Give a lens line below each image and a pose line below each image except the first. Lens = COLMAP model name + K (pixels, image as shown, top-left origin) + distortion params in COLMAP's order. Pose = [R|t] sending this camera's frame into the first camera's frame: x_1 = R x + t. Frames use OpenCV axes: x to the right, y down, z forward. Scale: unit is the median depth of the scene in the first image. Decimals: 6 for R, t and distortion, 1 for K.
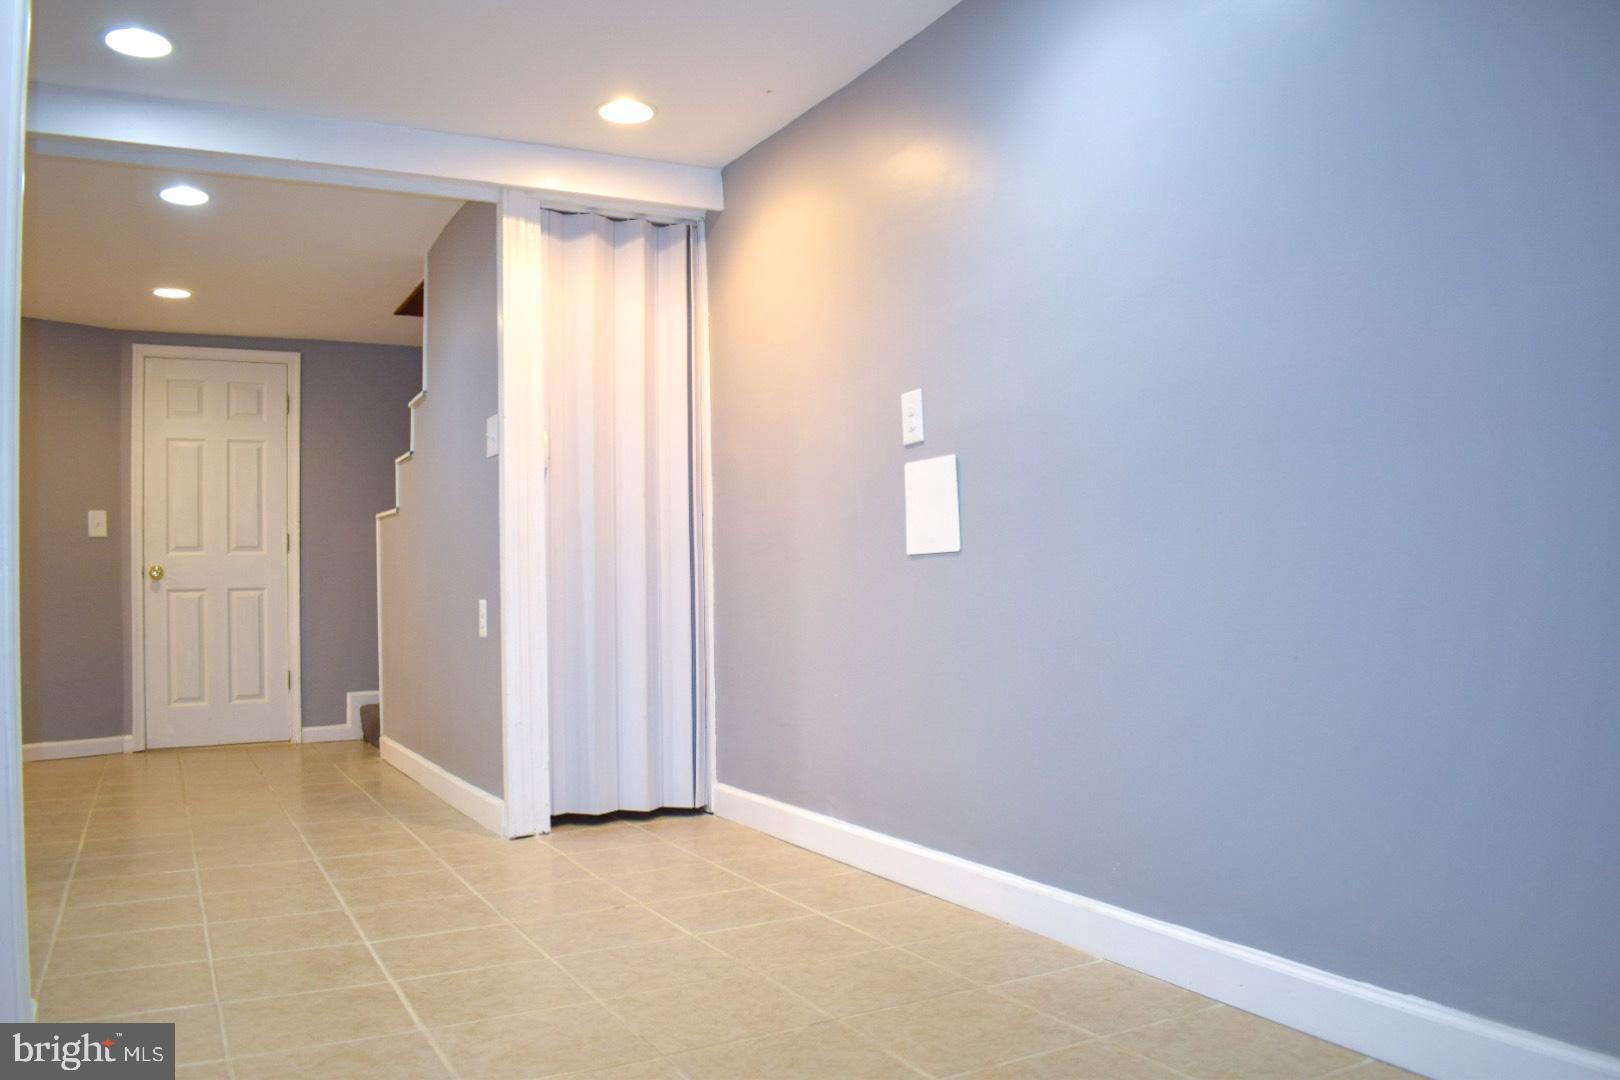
lens RADIAL K [[1270.4, 0, 815.3], [0, 1270.4, 537.0], [0, 0, 1]] dist [-0.100041, 0.019975]
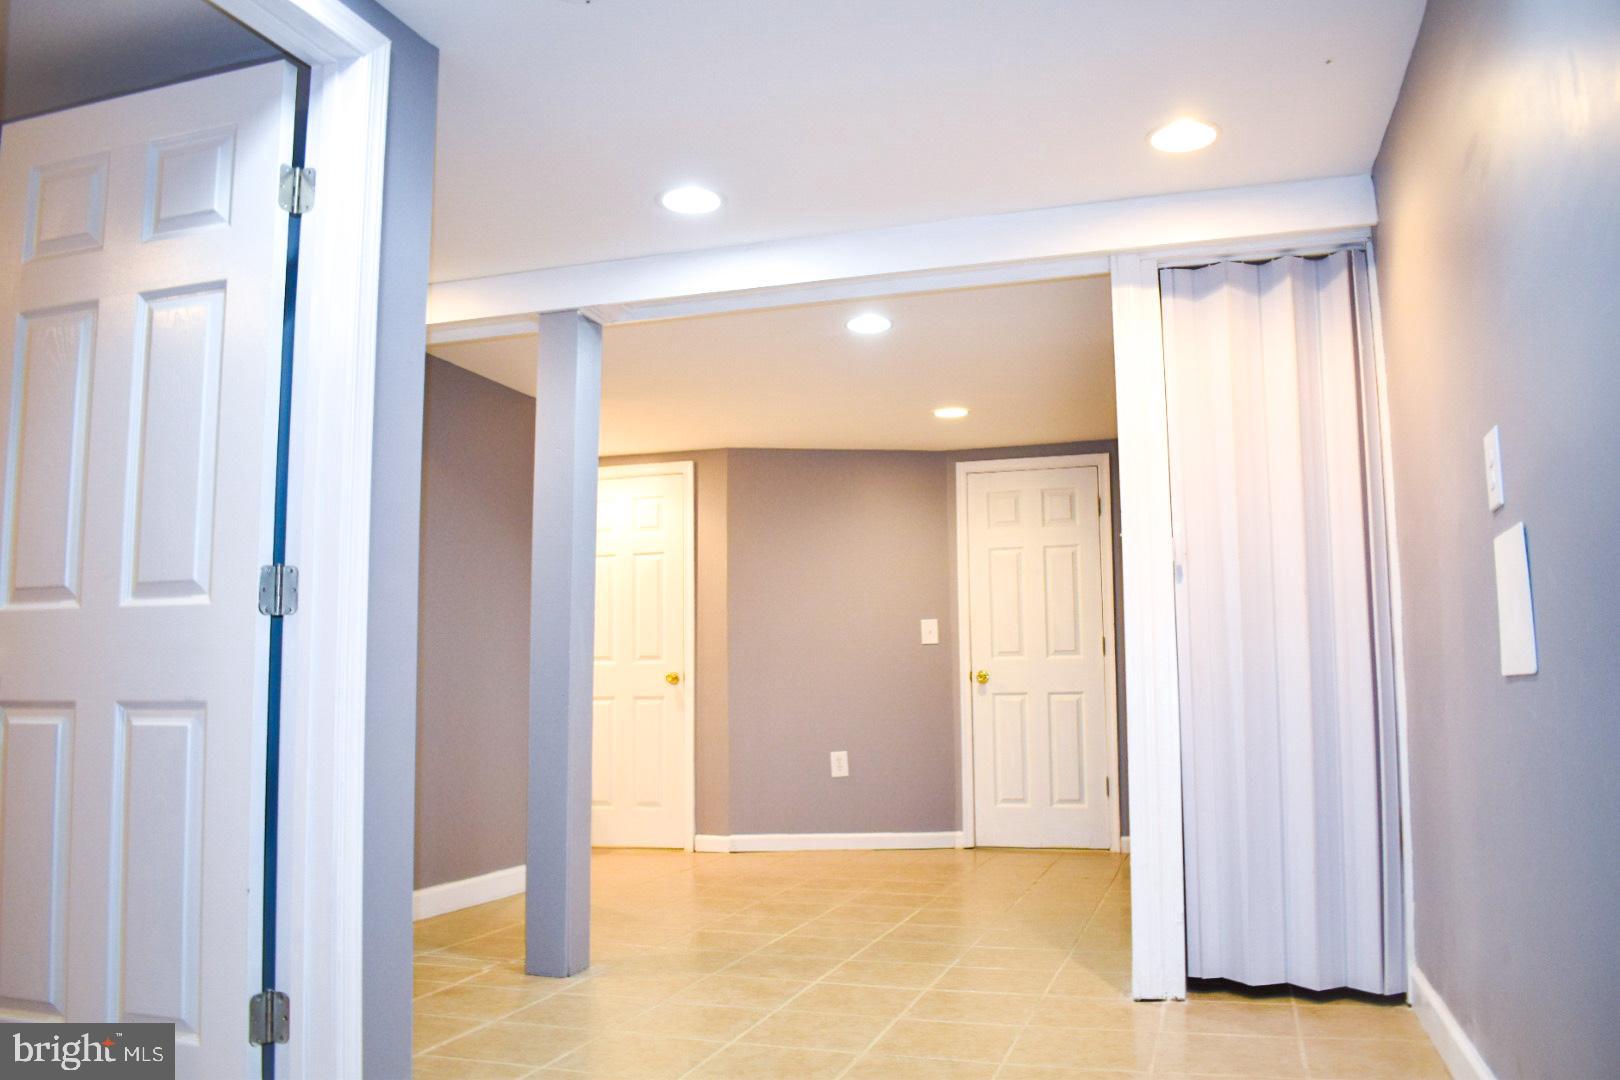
lens RADIAL K [[1270.4, 0, 815.3], [0, 1270.4, 537.0], [0, 0, 1]] dist [-0.100041, 0.019975]
pose [[0.697941, -0.070942, -0.712633, 0.211438], [0.020219, 0.996637, -0.079412, -0.010413], [0.715869, 0.041016, 0.697028, 0.215749]]
